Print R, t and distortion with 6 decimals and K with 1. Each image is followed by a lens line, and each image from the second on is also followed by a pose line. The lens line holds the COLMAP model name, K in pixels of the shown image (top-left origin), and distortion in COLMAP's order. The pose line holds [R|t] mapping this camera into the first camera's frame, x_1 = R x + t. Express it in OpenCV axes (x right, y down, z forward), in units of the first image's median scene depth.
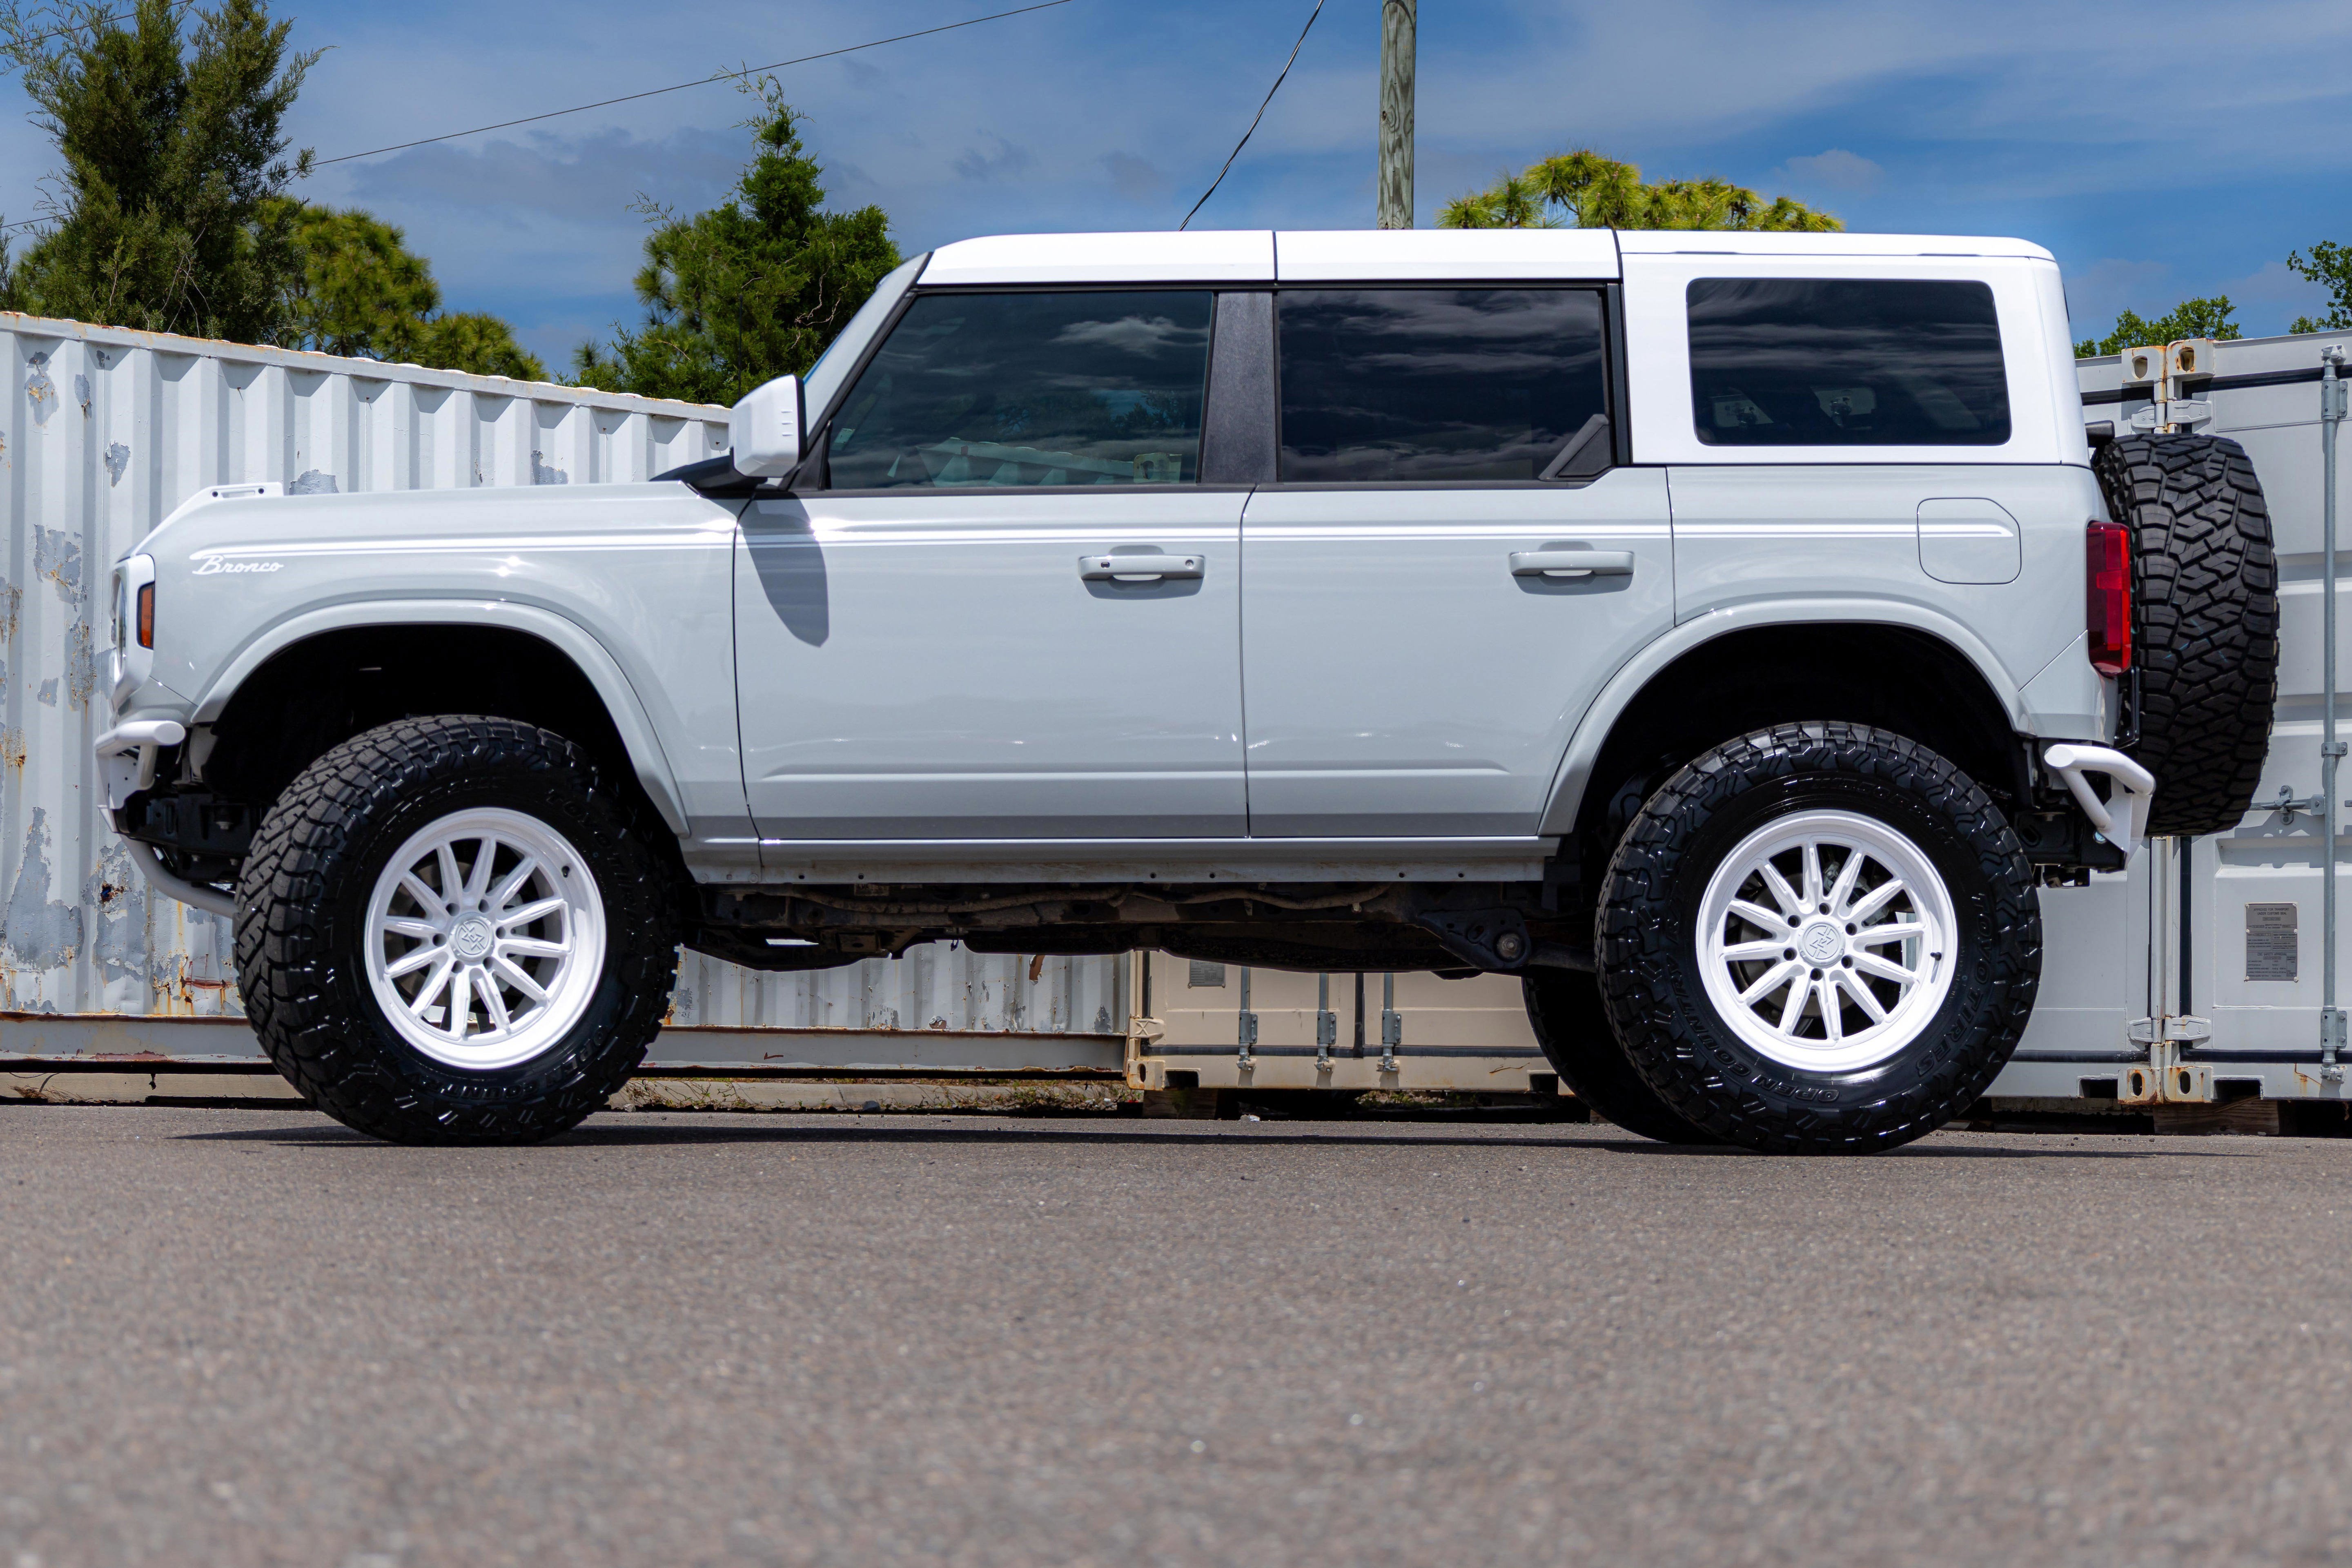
lens RADIAL K [[4953.3, 0, 1178.5], [0, 4953.3, 808.8], [0, 0, 1]] dist [-0.001739, -0.190381]
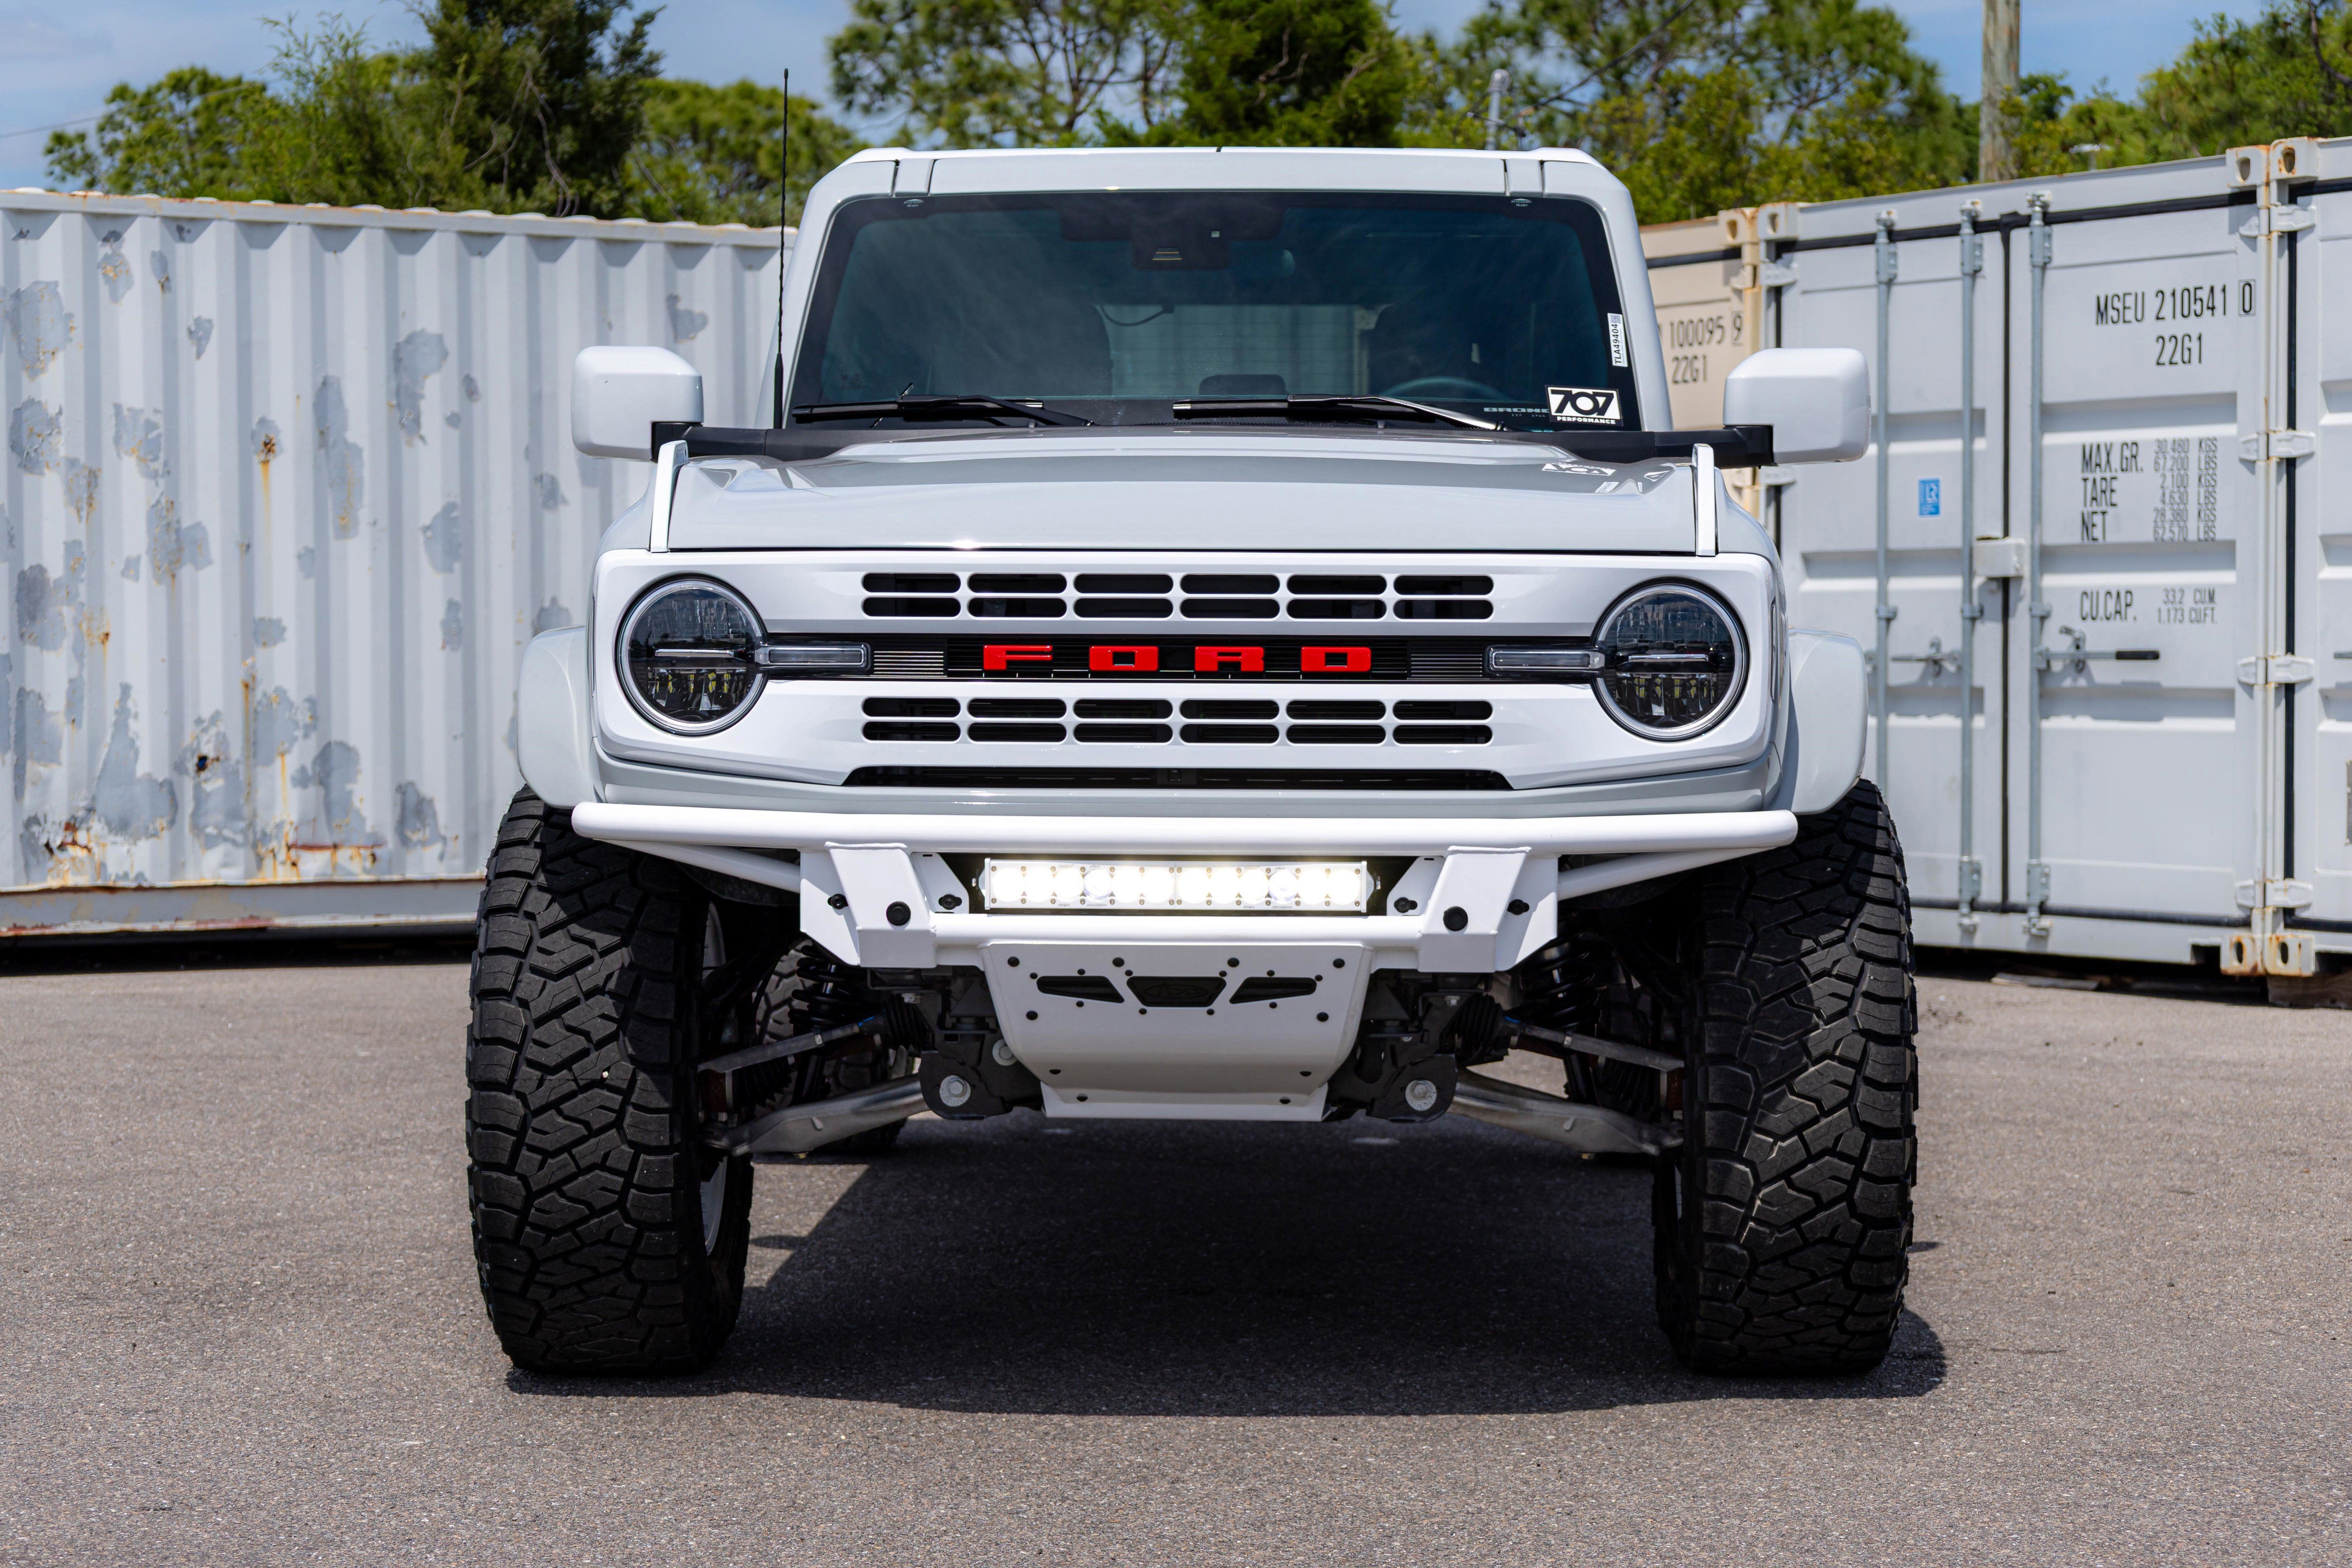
lens RADIAL K [[4778.6, 0, 1176.0], [0, 4778.6, 784.0], [0, 0, 1]] dist [-0.017148, 0.118060]
pose [[0.975066, -0.008388, -0.221758, 0.196835], [0.024869, 0.997121, 0.071631, -0.044222], [0.220519, -0.075360, 0.972467, 0.091632]]
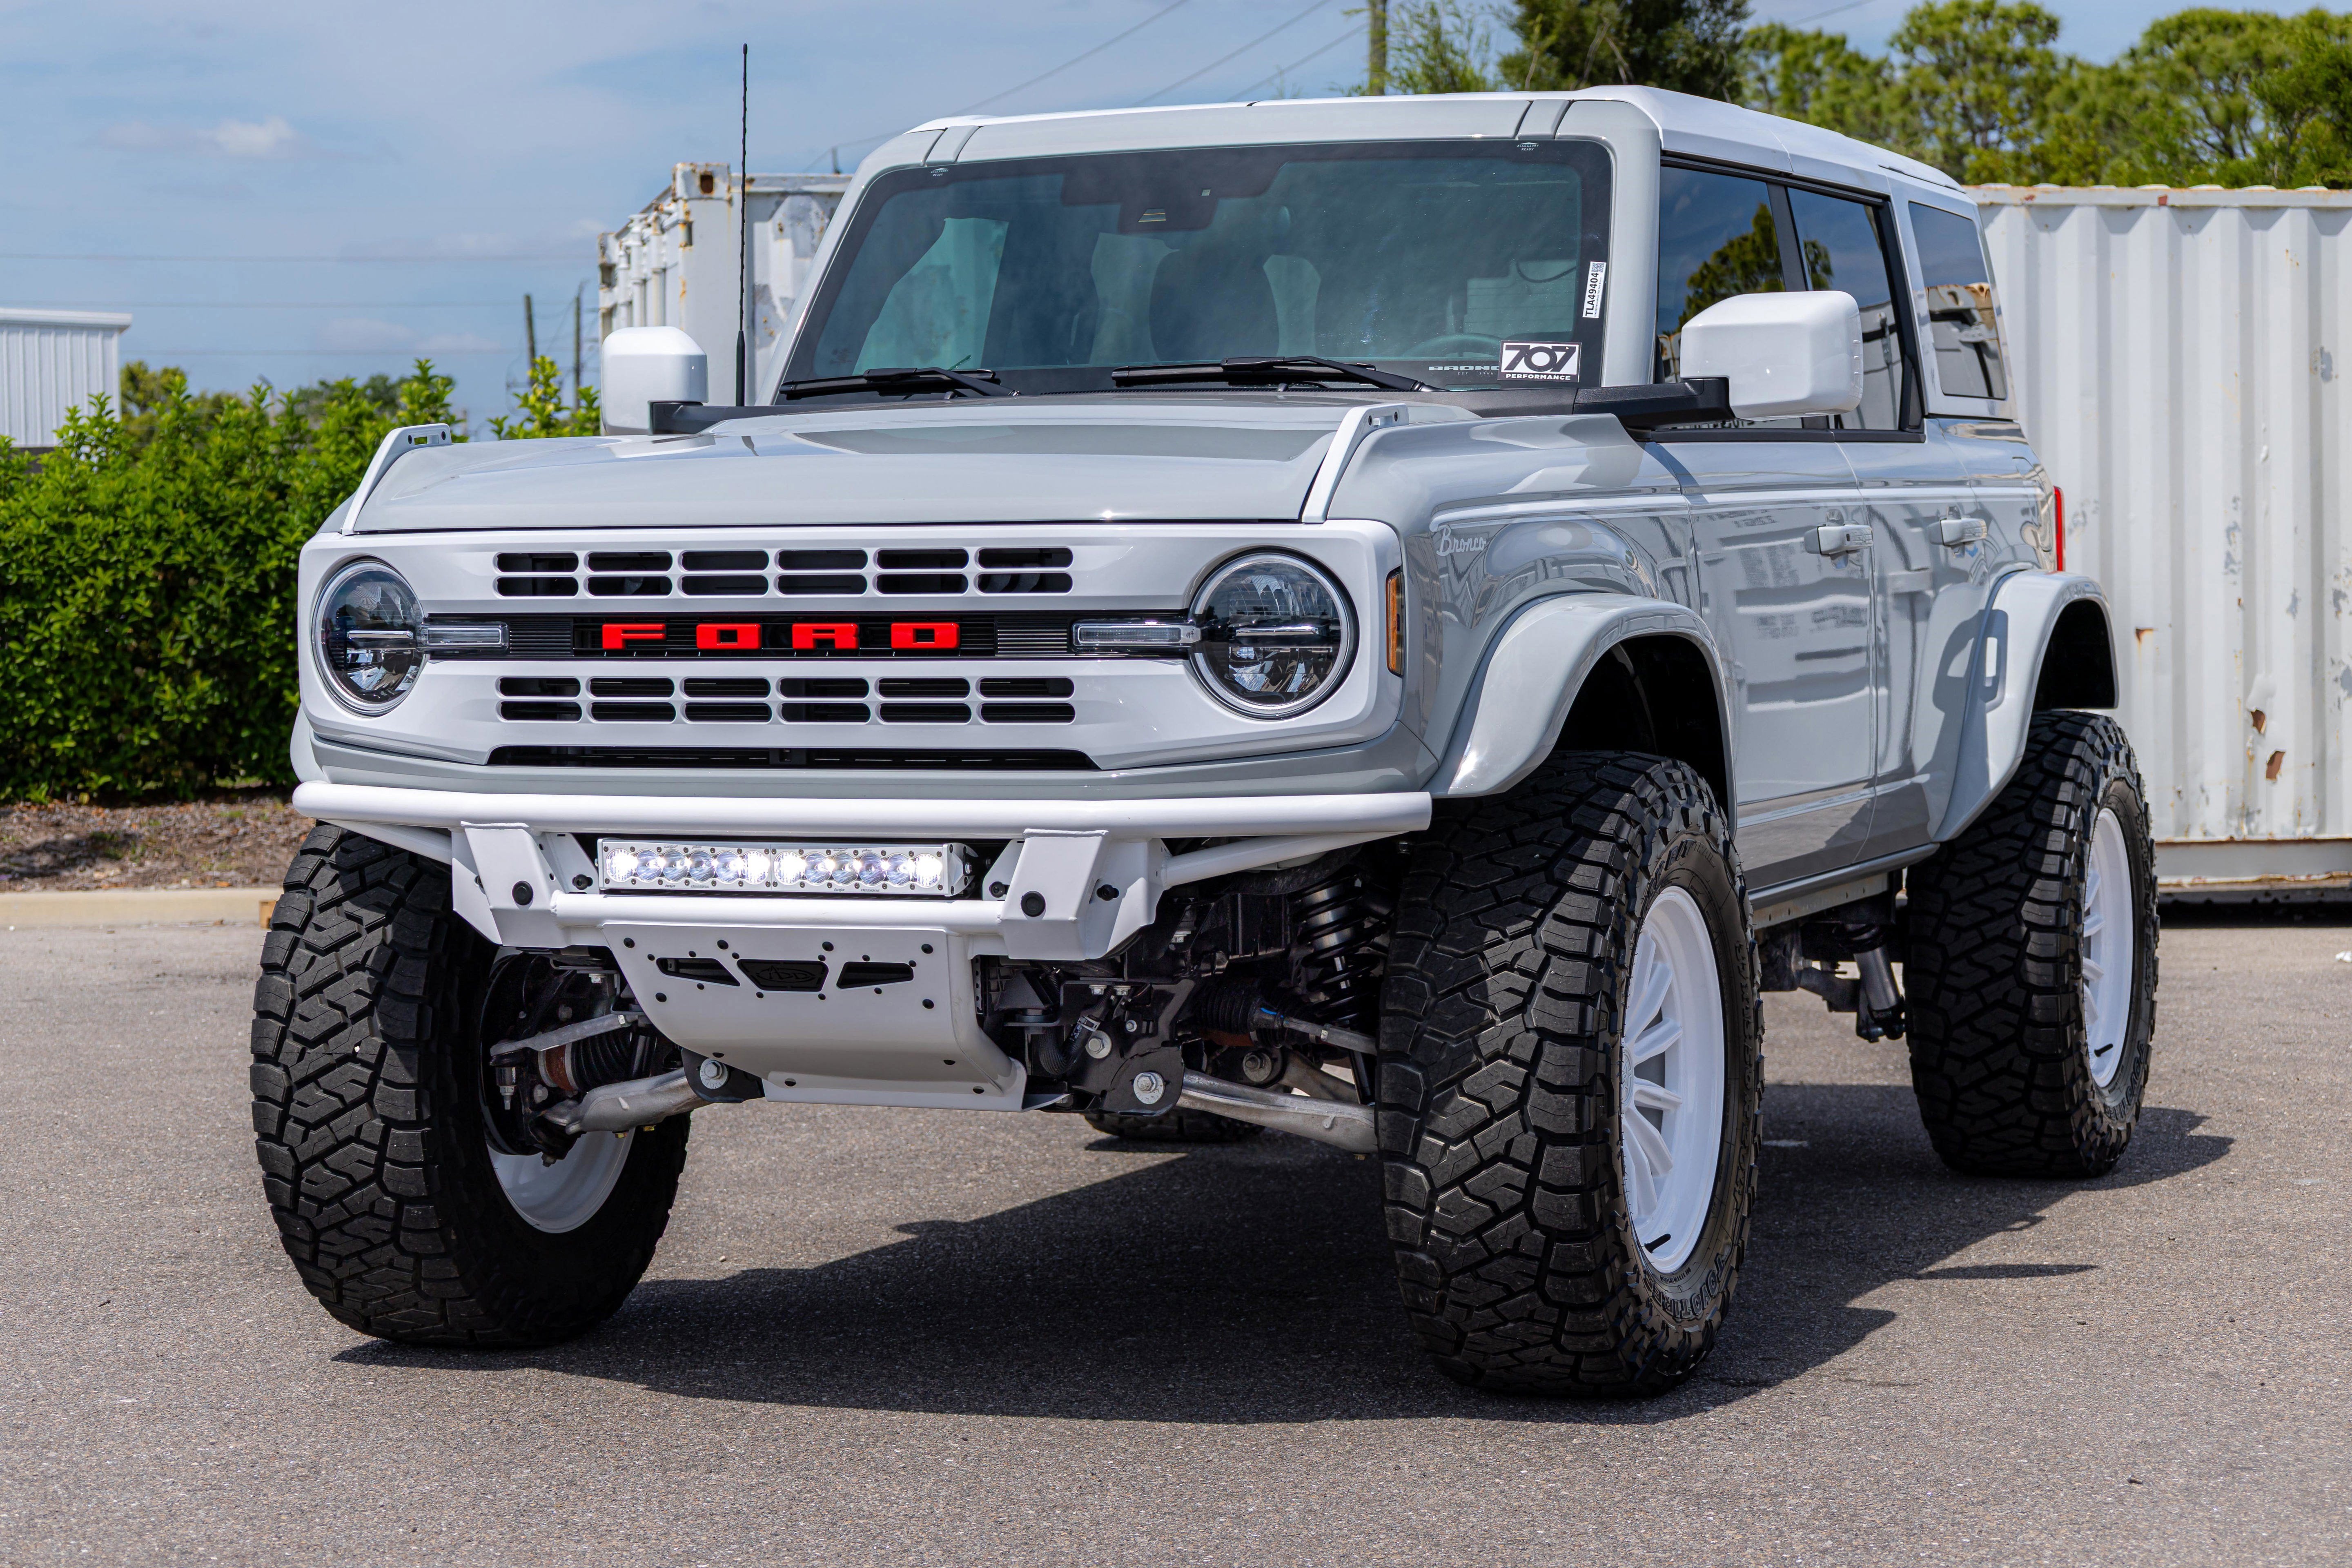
lens RADIAL K [[4970.7, 0, 1176.0], [0, 4970.7, 784.0], [0, 0, 1]] dist [-0.002933, 0.569572]
pose [[0.842924, -0.005432, -0.538006, 0.348830], [0.047253, 0.996833, 0.063968, -0.038764], [0.535954, -0.079343, 0.840511, 0.151852]]
